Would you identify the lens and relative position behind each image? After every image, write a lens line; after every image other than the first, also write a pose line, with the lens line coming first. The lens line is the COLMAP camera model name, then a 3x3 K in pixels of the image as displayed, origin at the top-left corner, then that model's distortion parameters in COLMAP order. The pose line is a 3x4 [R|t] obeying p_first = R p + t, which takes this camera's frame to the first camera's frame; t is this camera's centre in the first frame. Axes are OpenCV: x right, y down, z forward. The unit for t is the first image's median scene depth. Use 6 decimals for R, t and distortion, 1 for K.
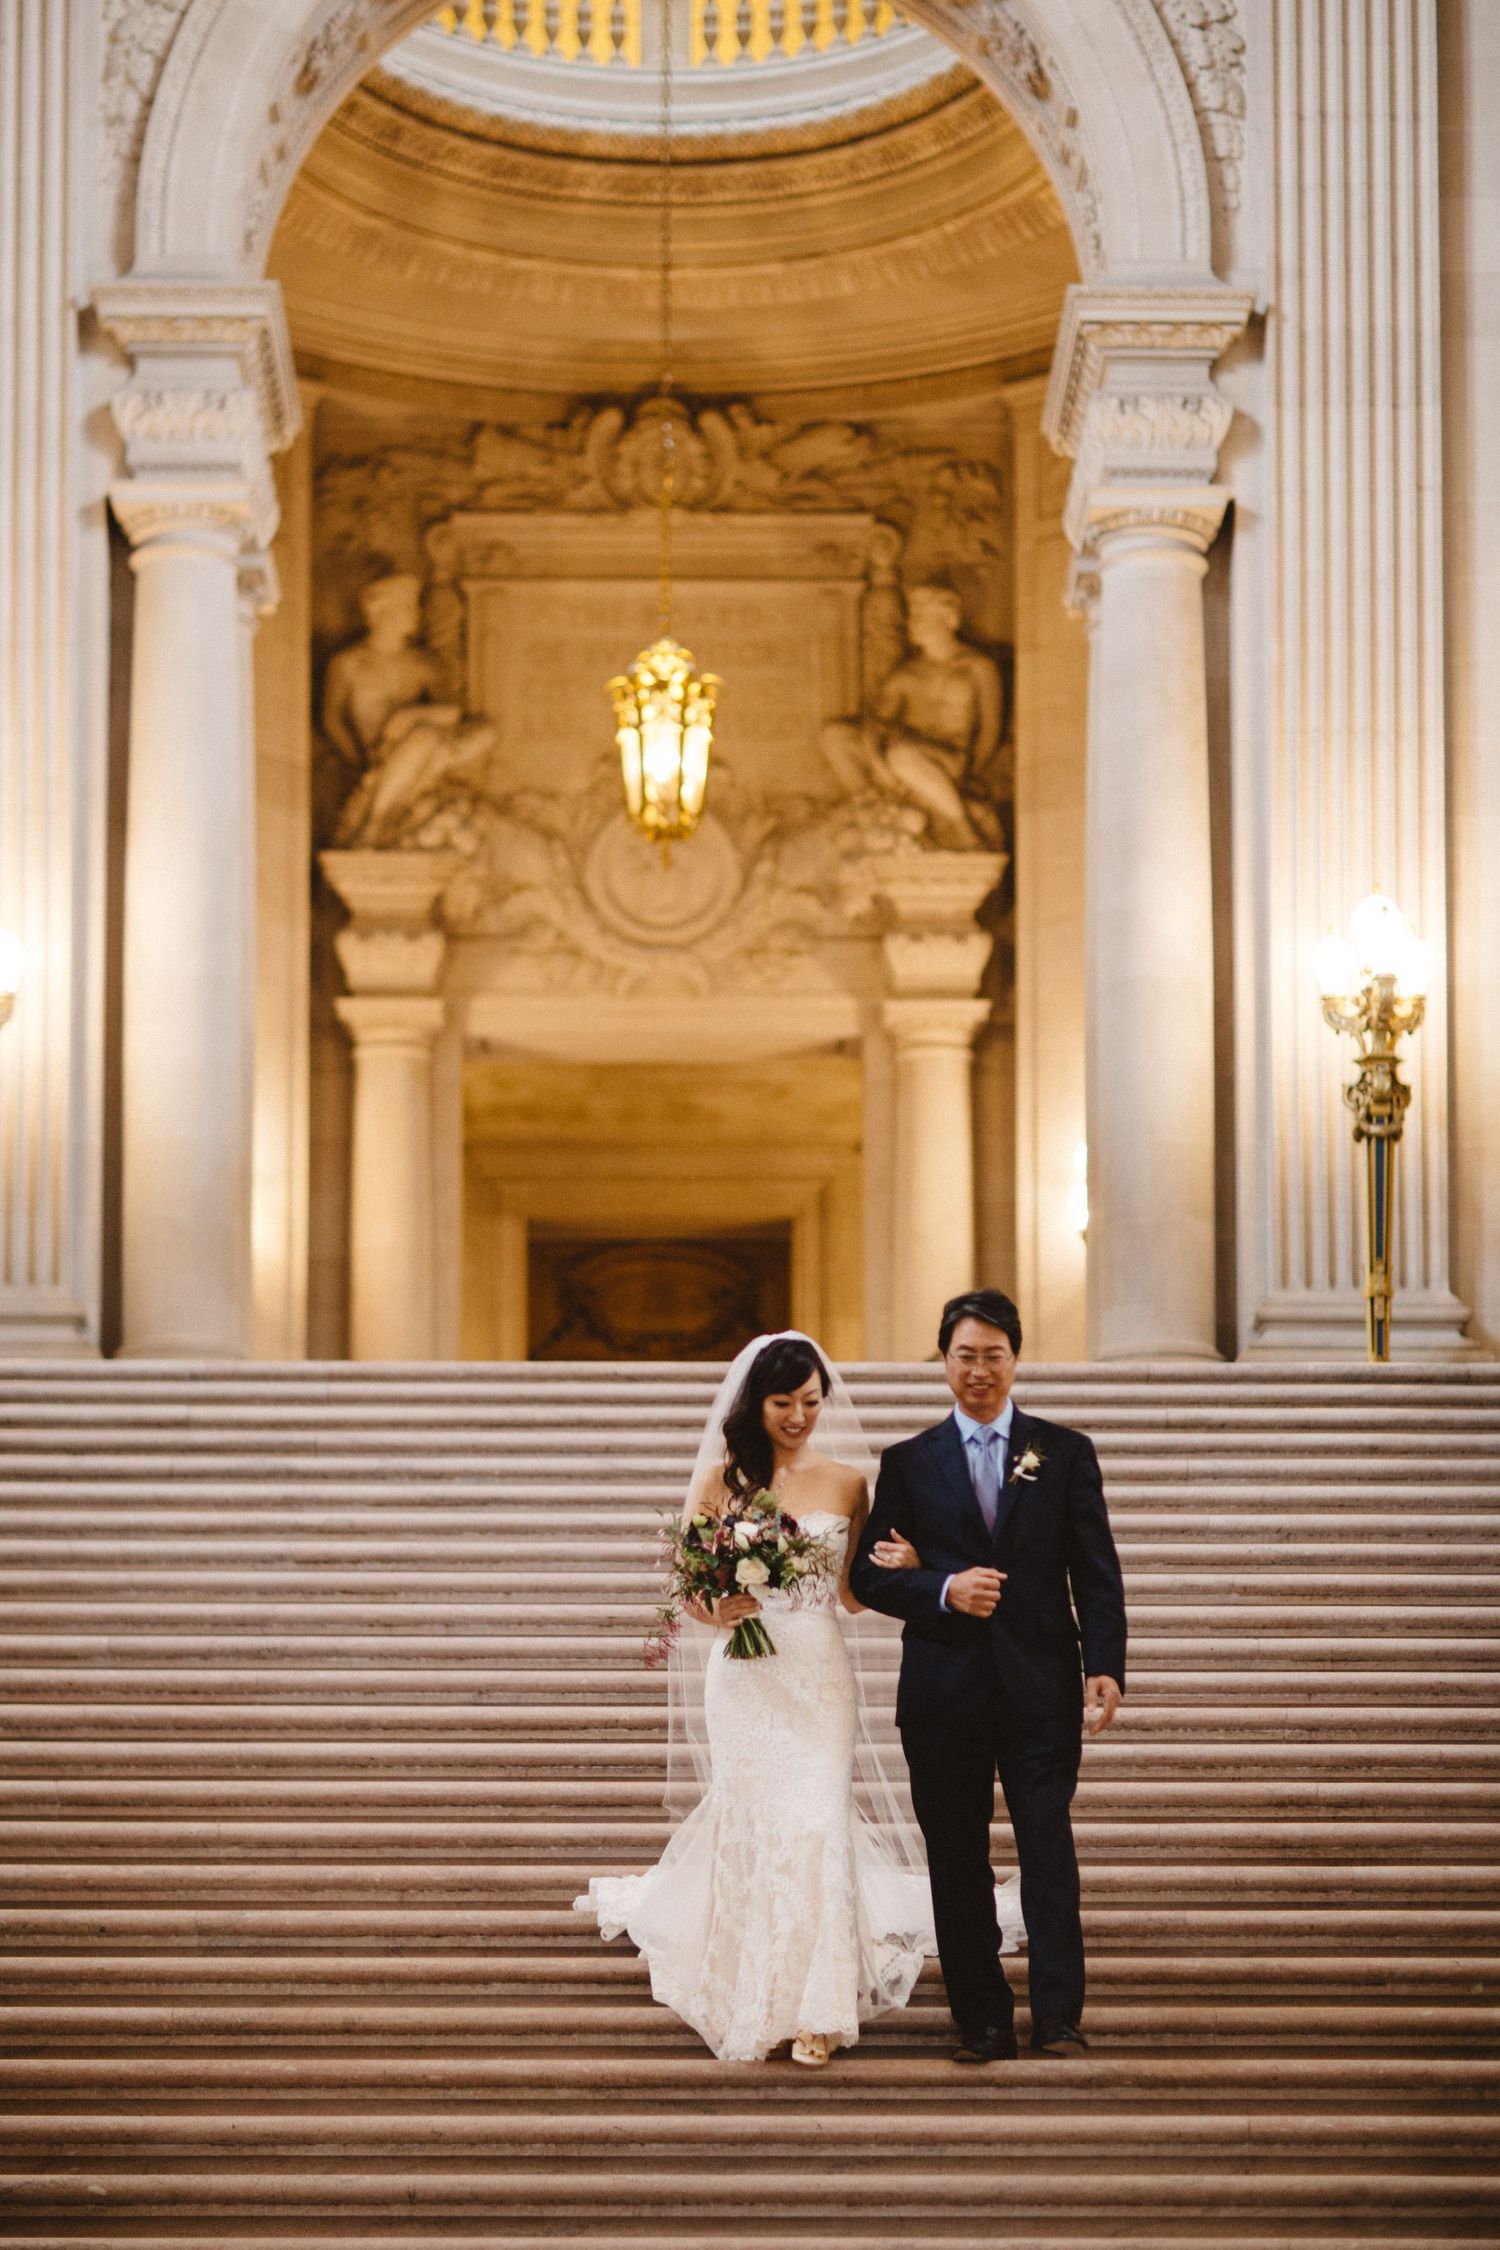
lens RADIAL K [[5409.1, 0, 677.8], [0, 5409.1, 1948.7], [0, 0, 1]] dist [0.051182, -0.066198]
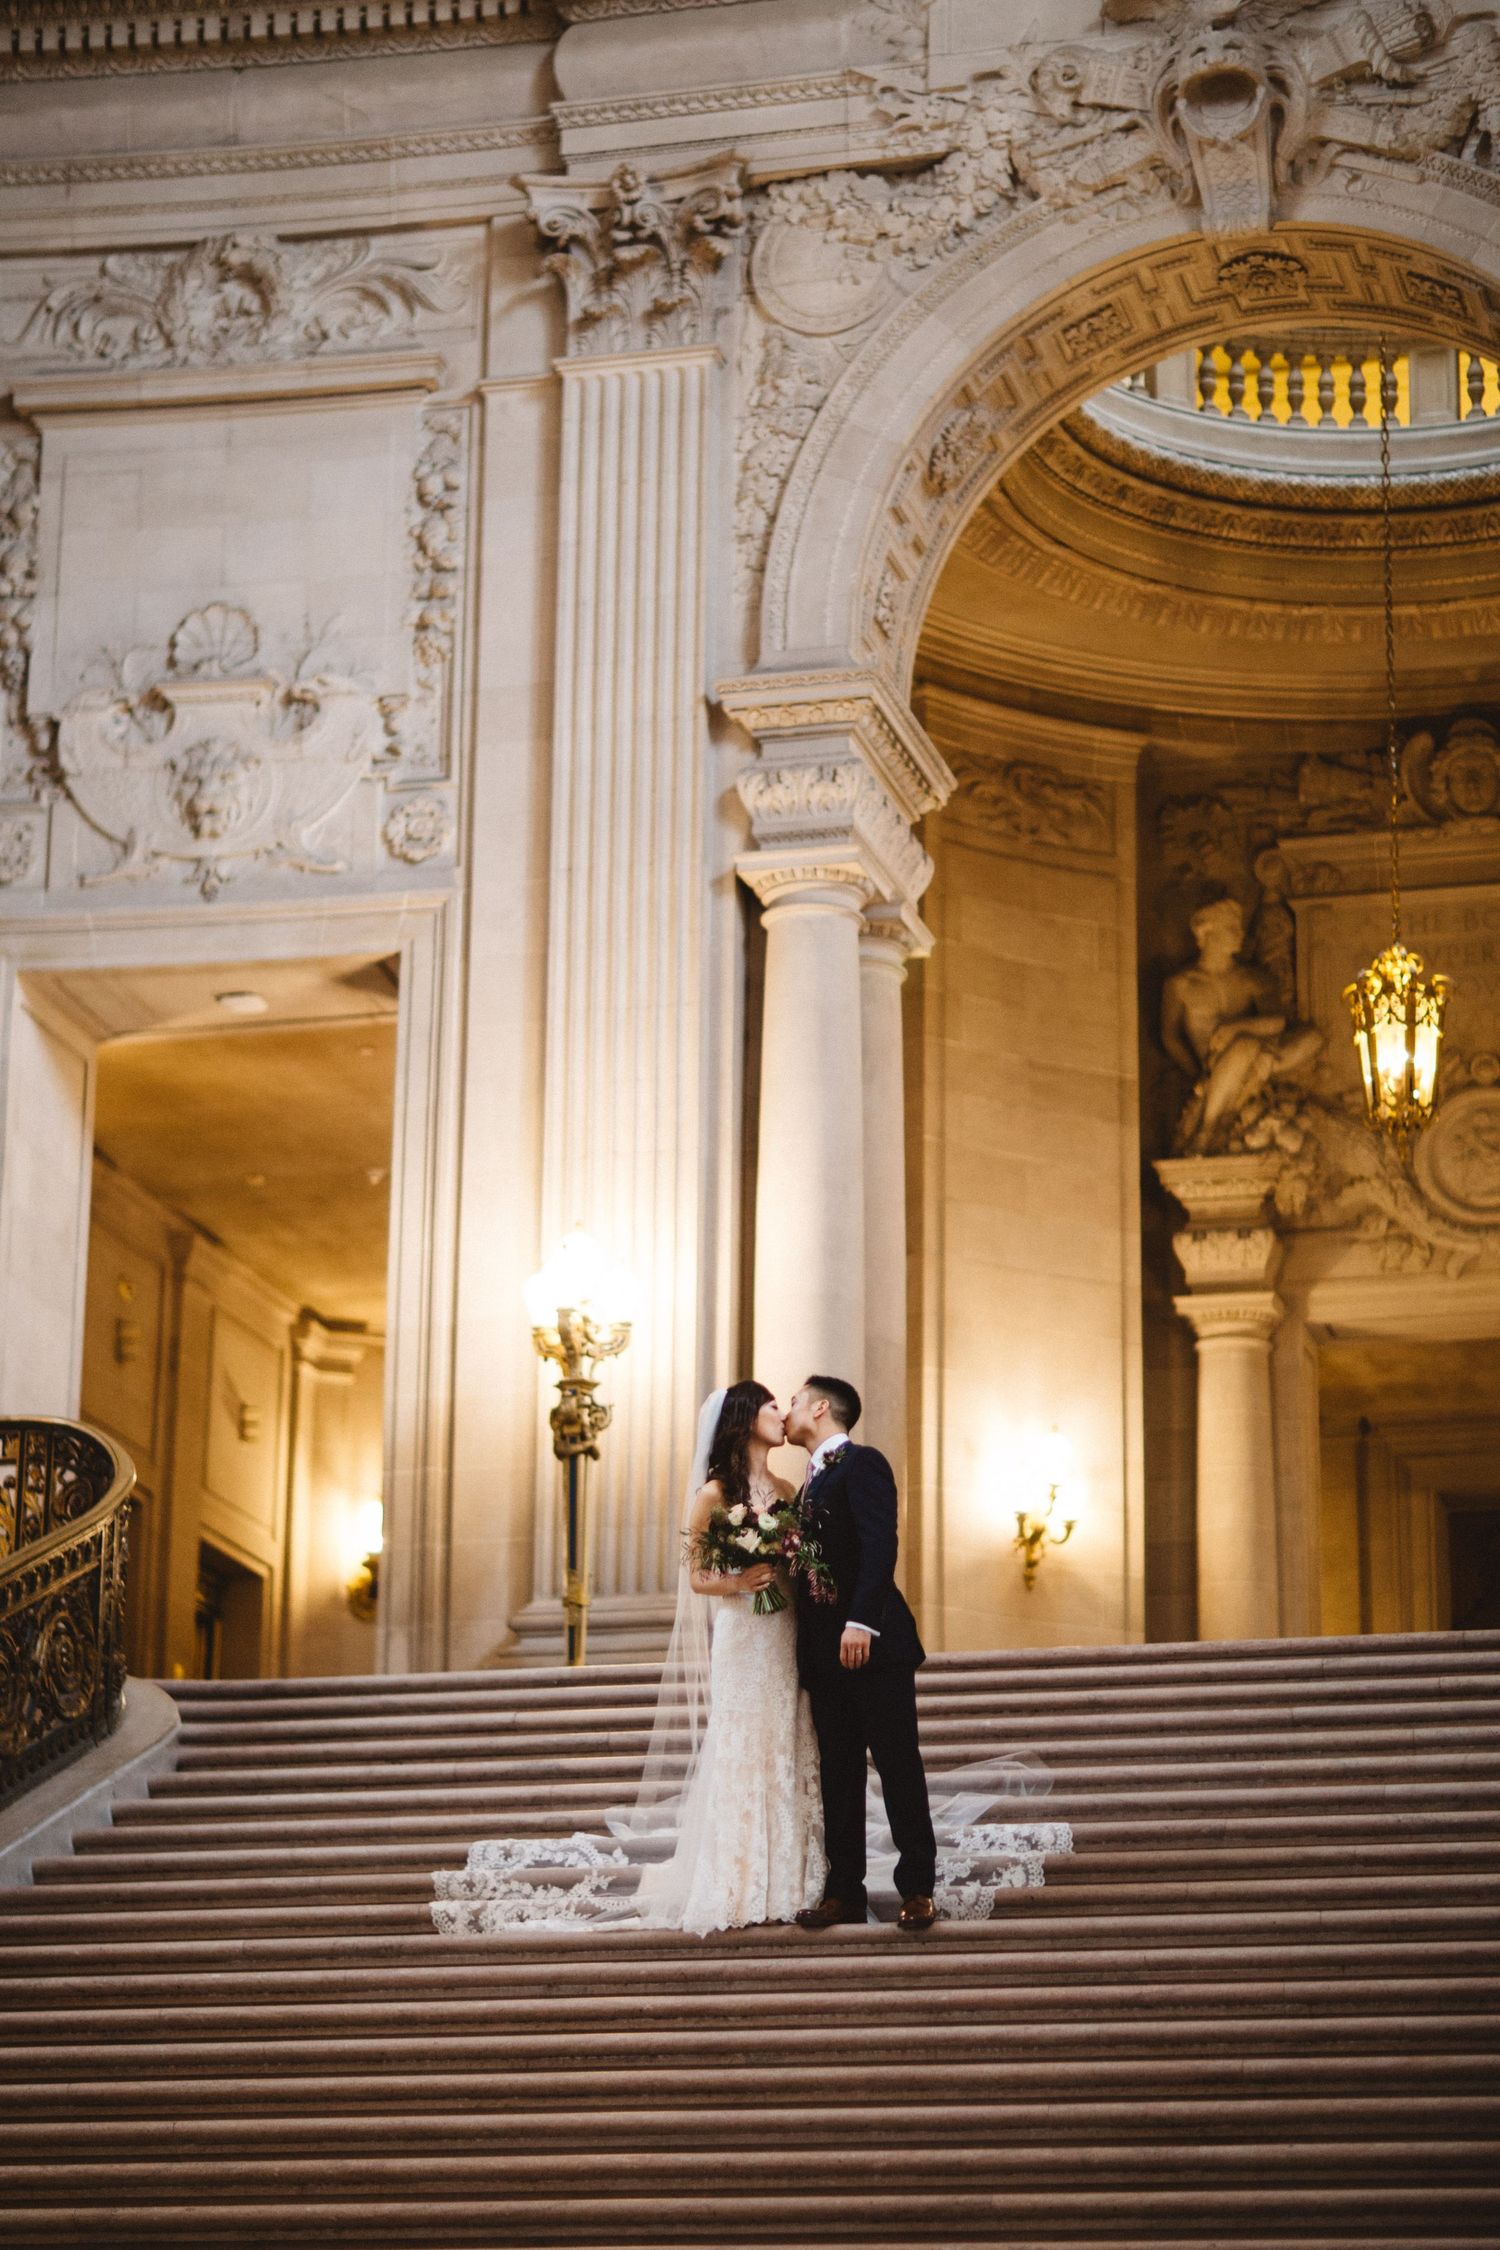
lens RADIAL K [[5292.6, 0, 750.0], [0, 5292.6, 1125.0], [0, 0, 1]] dist [-0.002887, 0.568235]
pose [[0.961620, -0.068340, -0.265738, 0.140533], [0.013173, 0.978869, -0.204066, -0.000497], [0.274069, 0.192733, 0.942200, 0.009798]]
